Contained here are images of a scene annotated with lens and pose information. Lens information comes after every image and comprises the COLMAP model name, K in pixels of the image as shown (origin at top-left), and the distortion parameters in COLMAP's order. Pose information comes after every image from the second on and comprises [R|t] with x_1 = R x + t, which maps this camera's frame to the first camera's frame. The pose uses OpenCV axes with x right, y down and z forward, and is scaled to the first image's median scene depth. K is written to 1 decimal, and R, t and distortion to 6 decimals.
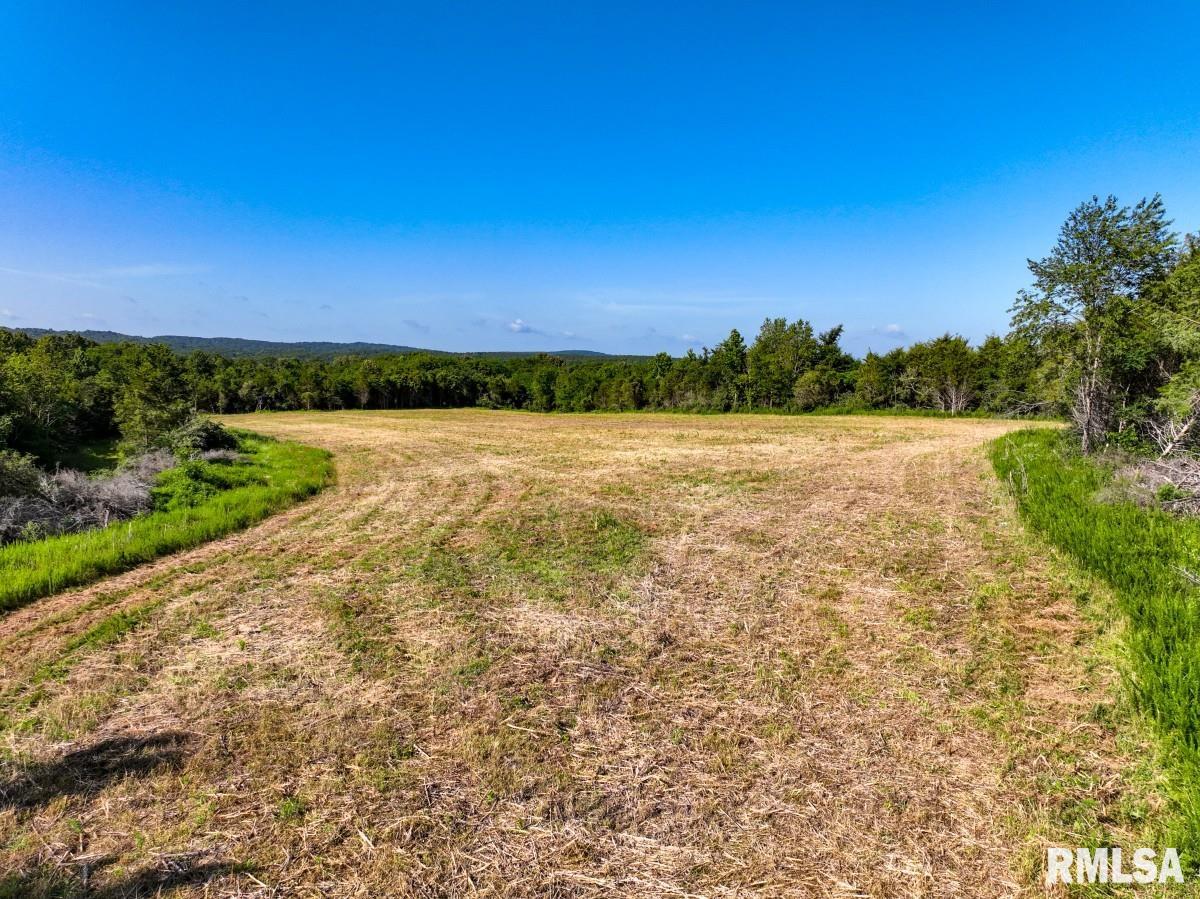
lens RADIAL K [[837.8, 0, 597.0], [0, 837.8, 444.7], [0, 0, 1]] dist [0.022470, -0.008765]
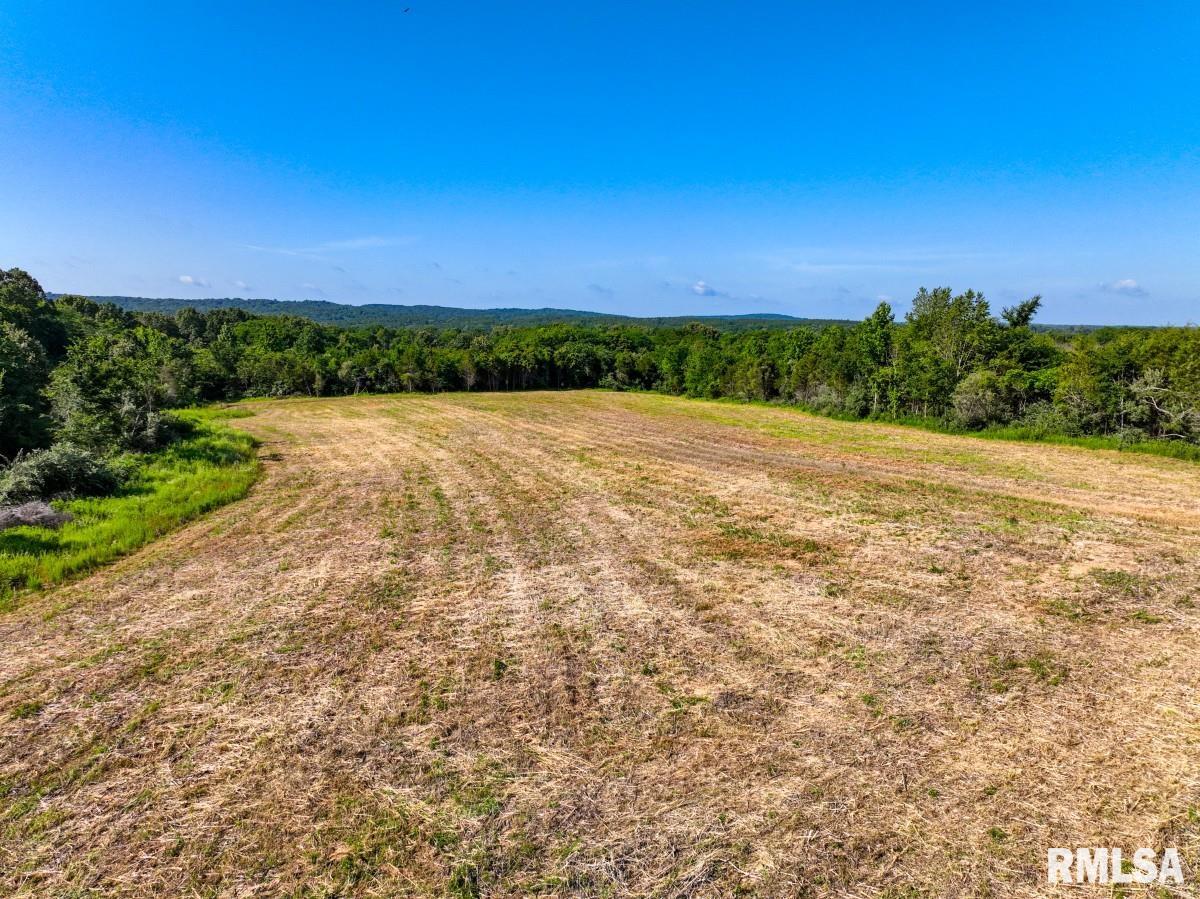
lens RADIAL K [[837.8, 0, 602.2], [0, 837.8, 454.3], [0, 0, 1]] dist [0.022470, -0.008765]
pose [[0.977311, 0.025790, -0.210233, 0.064359], [-0.014394, 0.998352, 0.055560, -0.032973], [0.211319, -0.051274, 0.976071, 0.177878]]
